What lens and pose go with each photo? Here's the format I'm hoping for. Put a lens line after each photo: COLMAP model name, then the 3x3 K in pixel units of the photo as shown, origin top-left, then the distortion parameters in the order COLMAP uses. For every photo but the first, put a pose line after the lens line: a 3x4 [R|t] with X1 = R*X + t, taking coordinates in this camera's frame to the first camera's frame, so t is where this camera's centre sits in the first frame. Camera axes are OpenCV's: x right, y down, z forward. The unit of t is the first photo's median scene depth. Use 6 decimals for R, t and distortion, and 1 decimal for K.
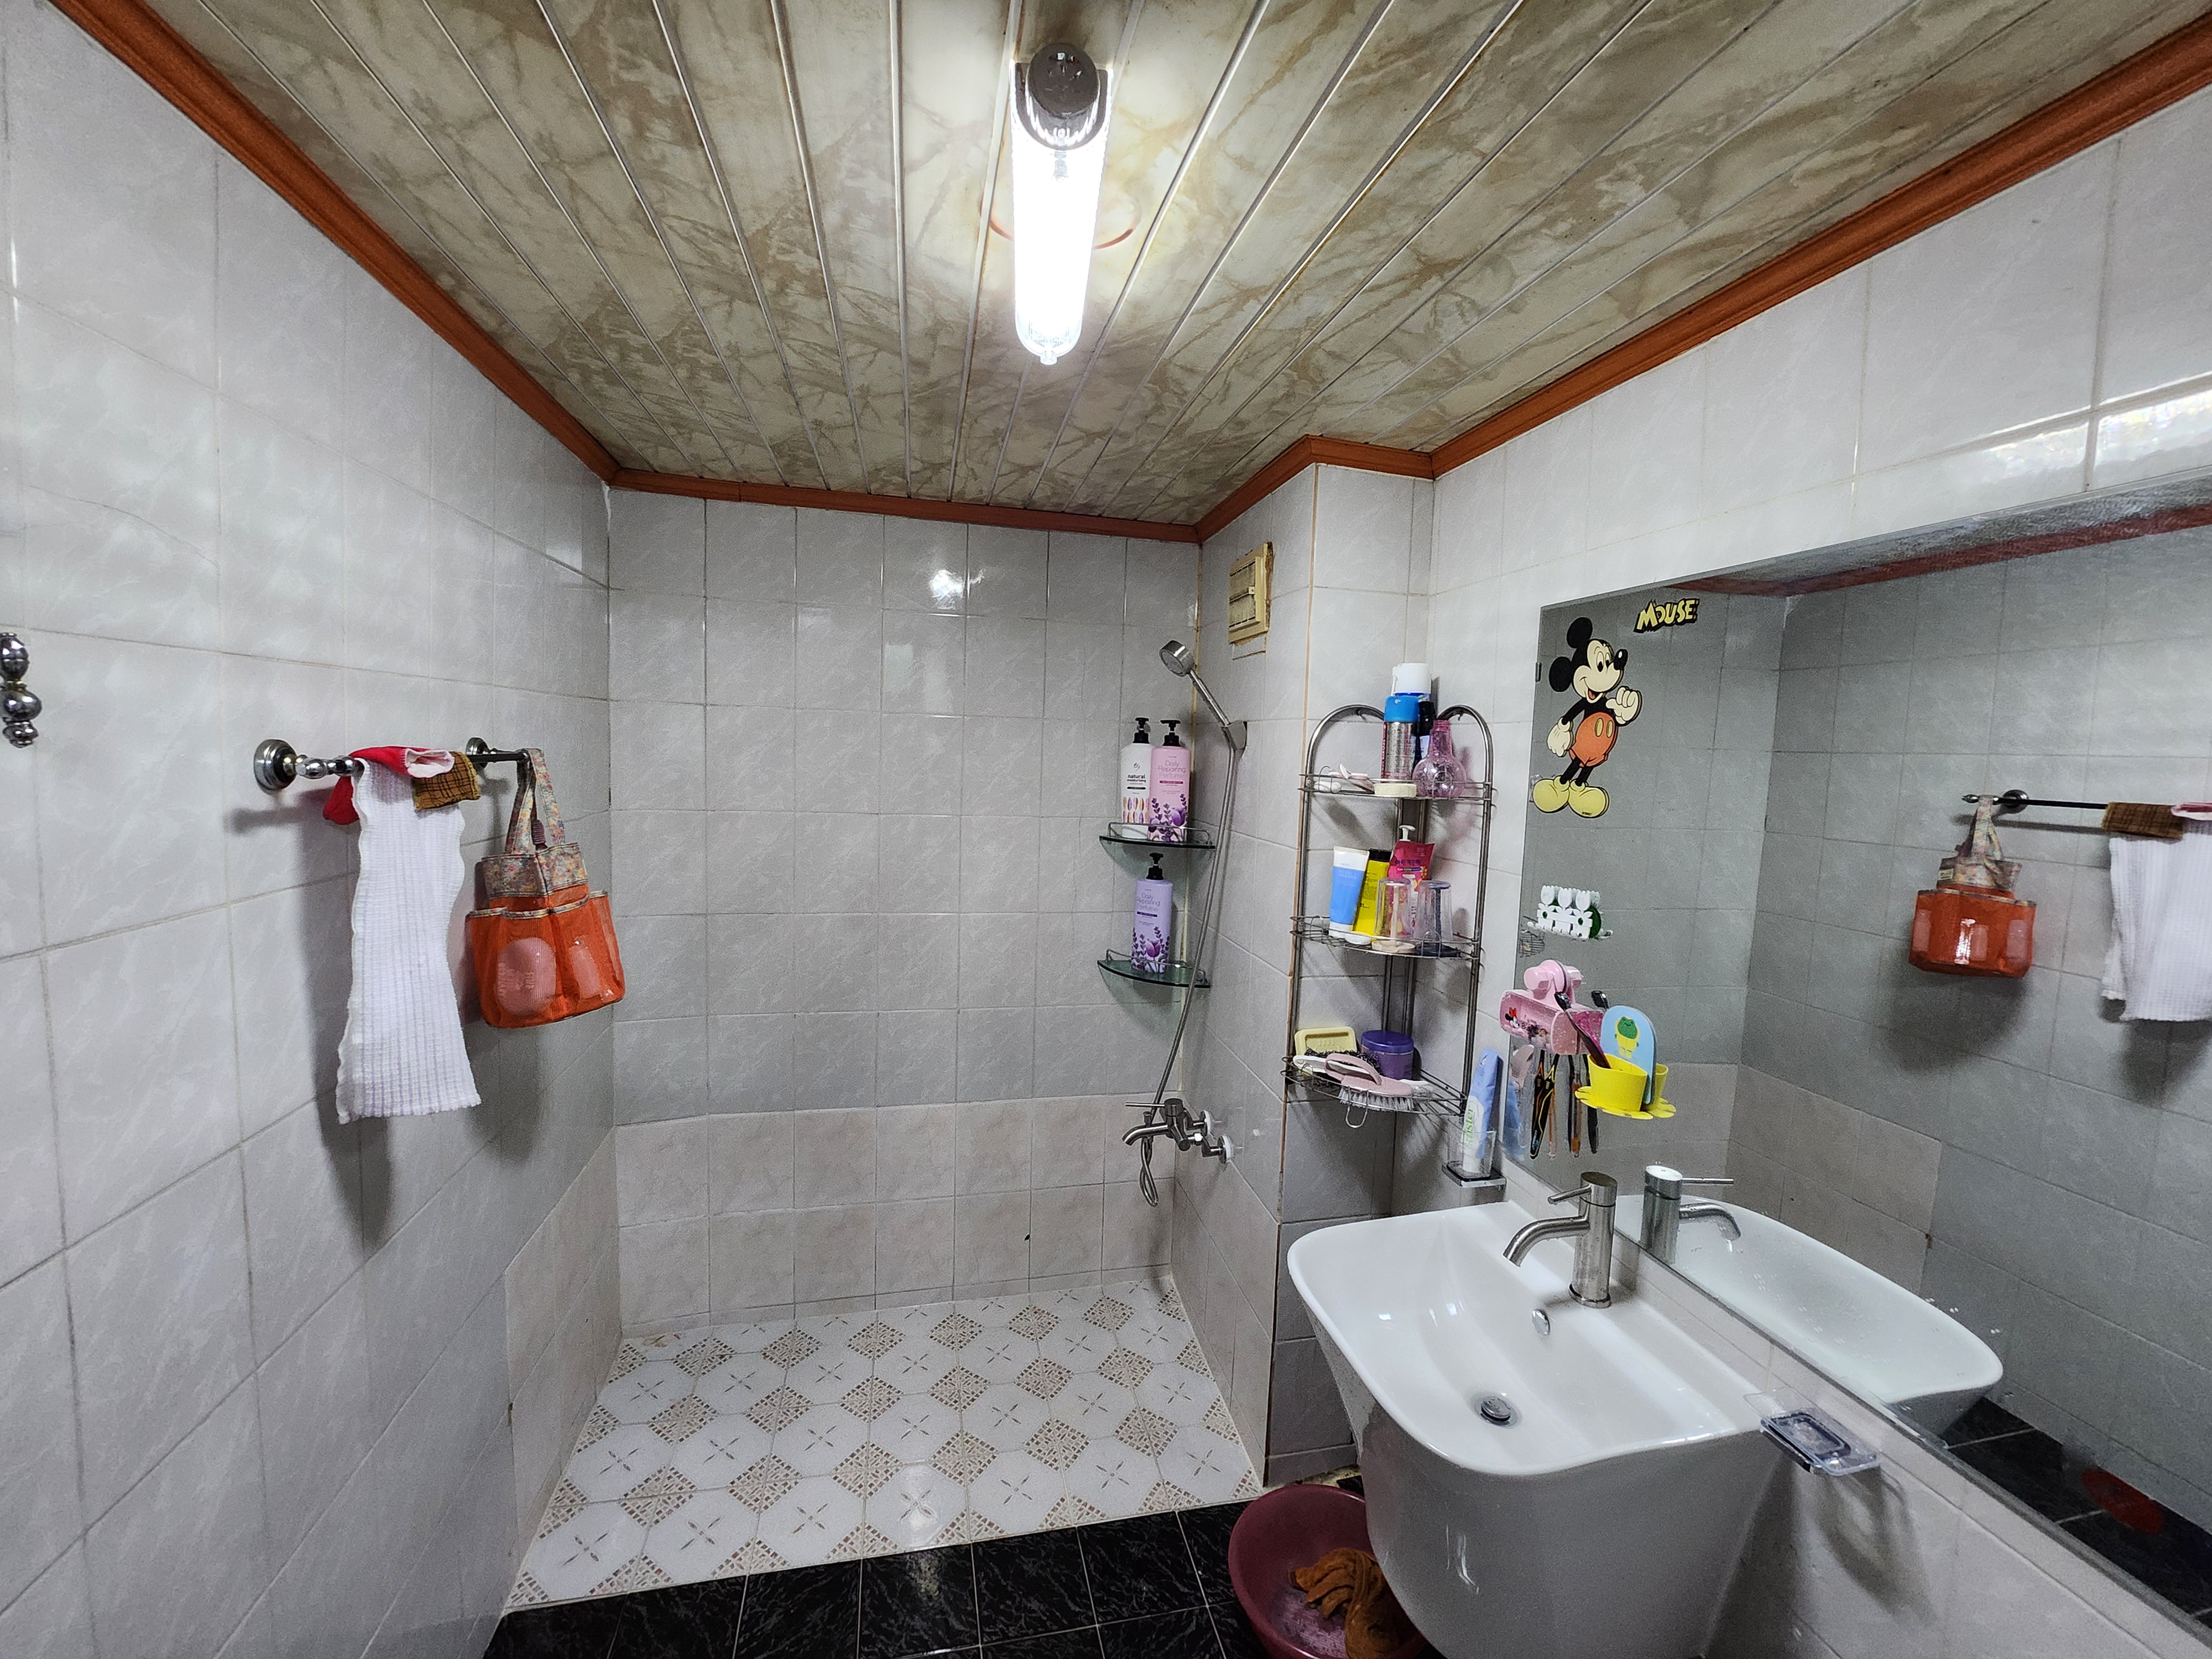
lens RADIAL K [[890.1, 0, 1118.1], [0, 890.1, 800.7], [0, 0, 1]] dist [-0.013750, -0.000234]
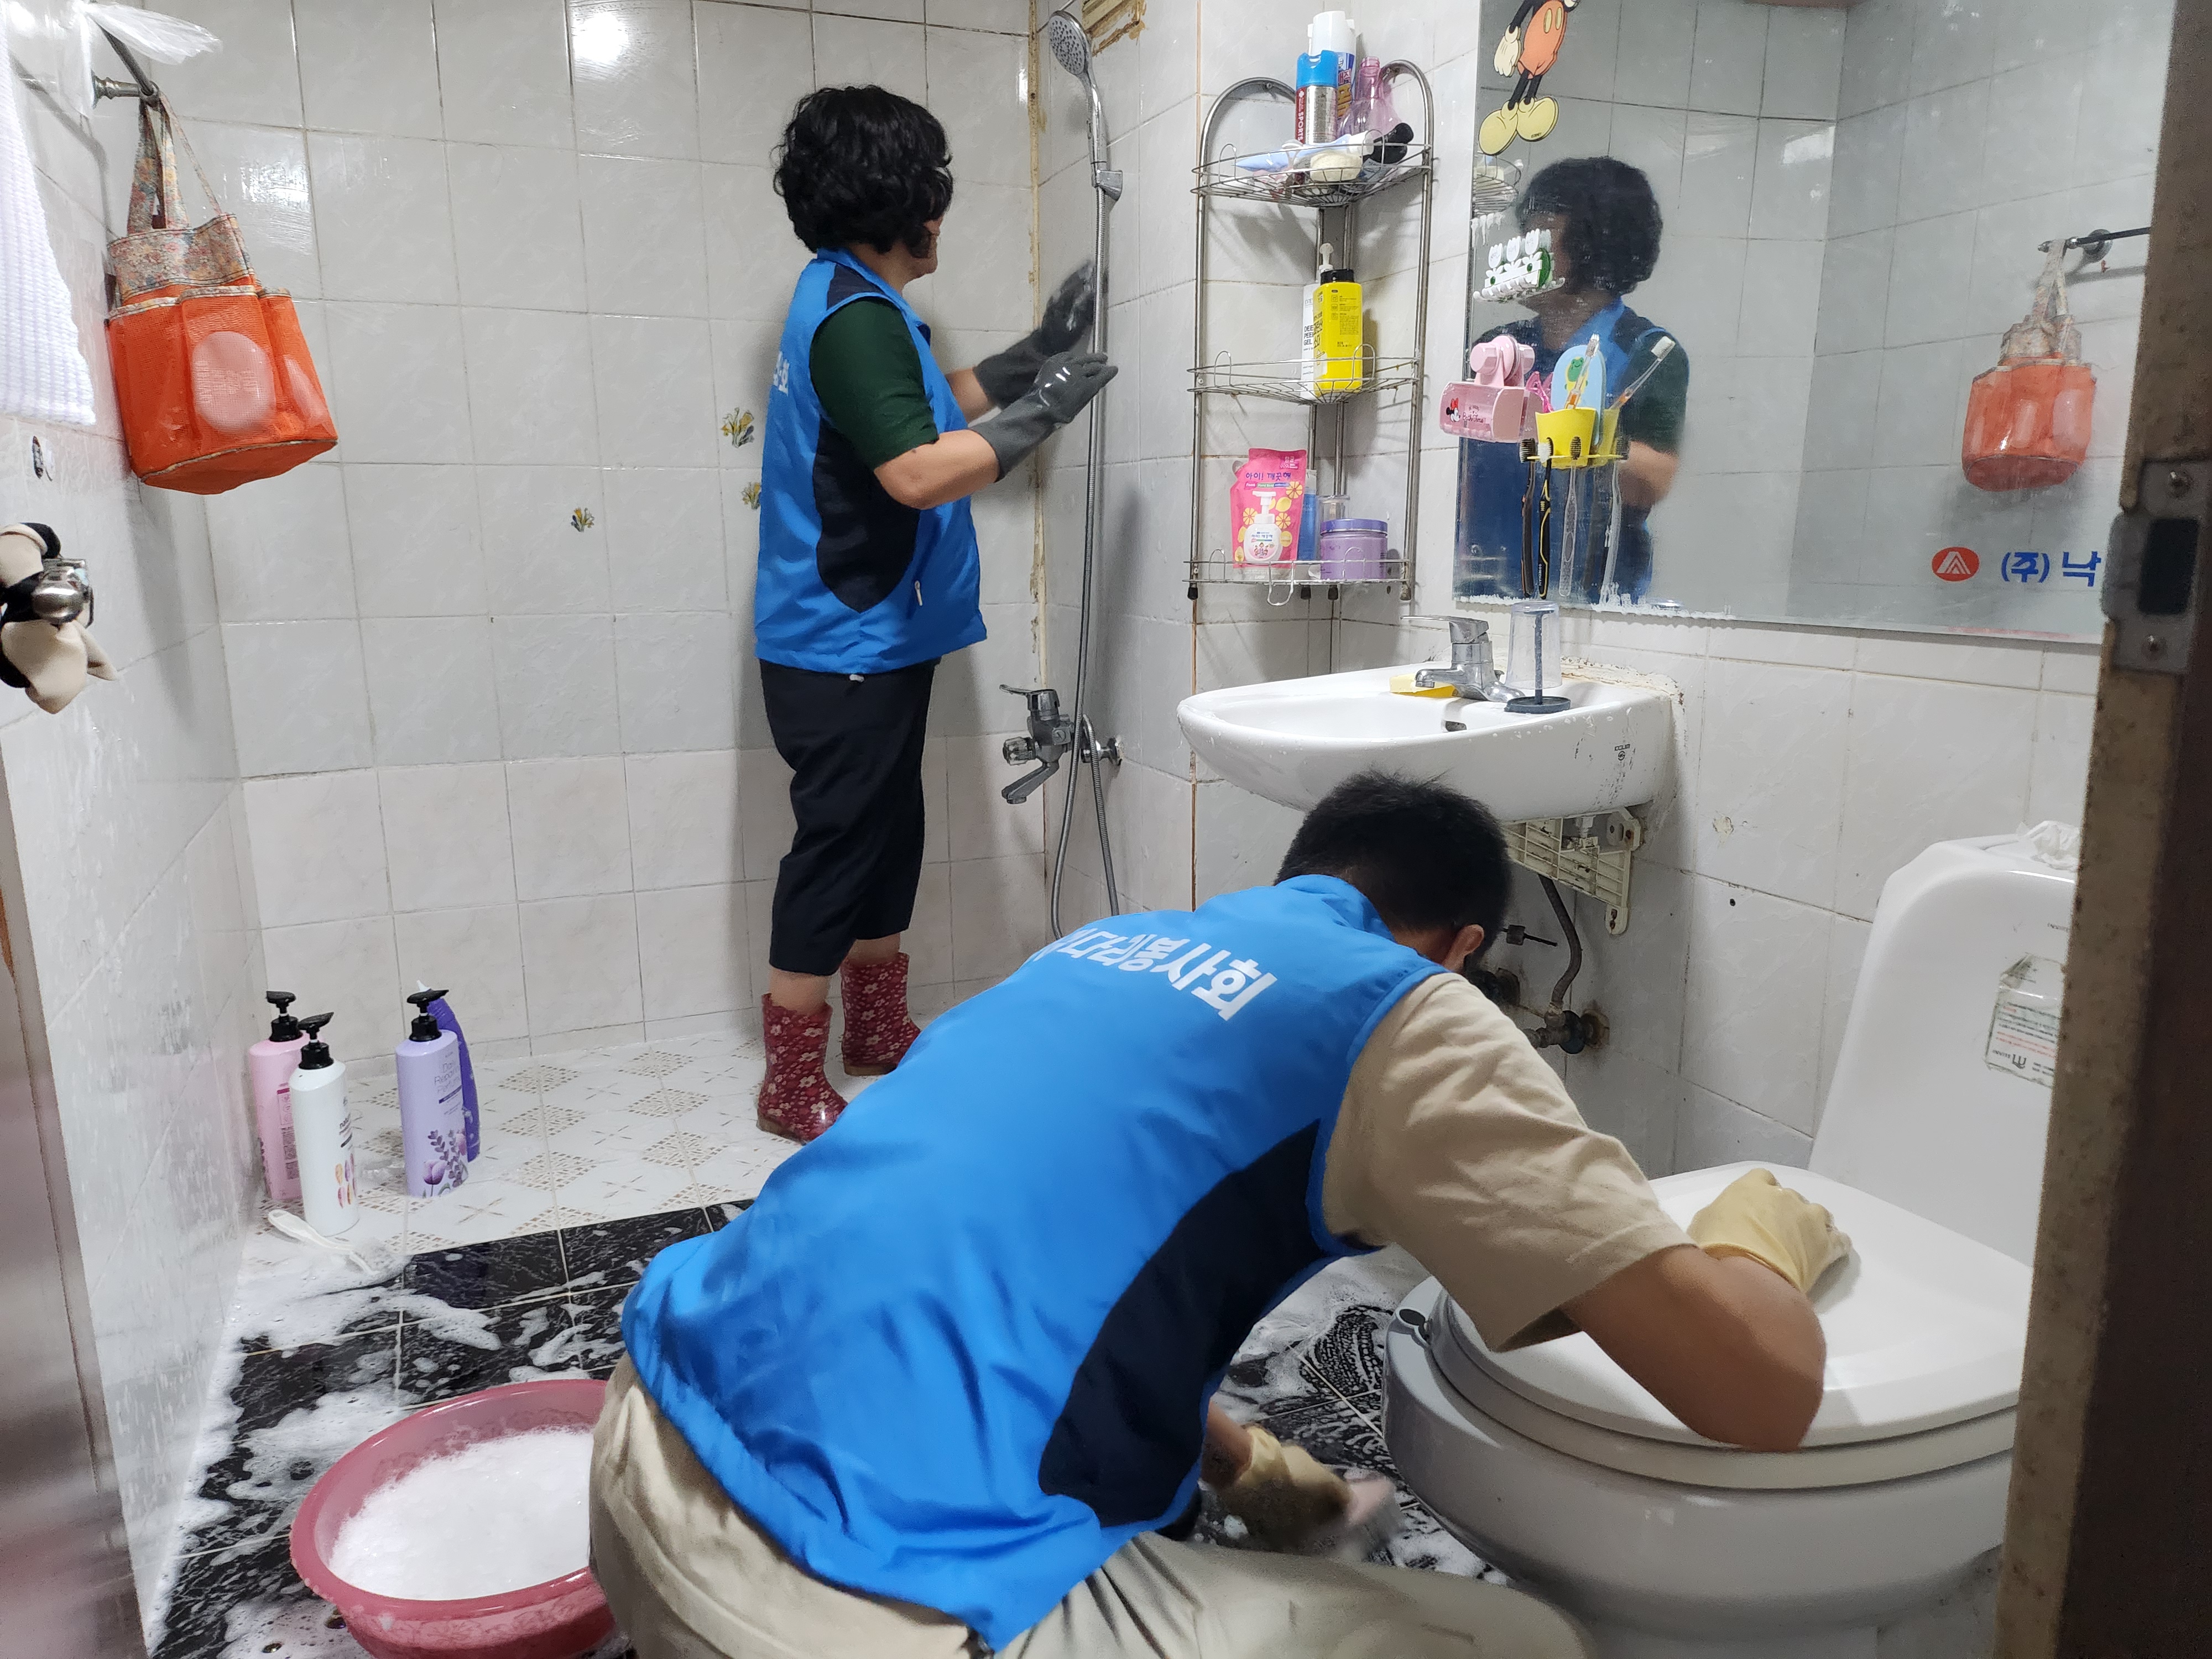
lens RADIAL K [[1547.0, 0, 1110.7], [0, 1547.0, 842.5], [0, 0, 1]] dist [0.023429, -0.011269]
pose [[0.985836, -0.076886, 0.149052, -0.115437], [0.053571, 0.986529, 0.154564, 0.358467], [-0.158928, -0.144389, 0.976675, -0.392746]]
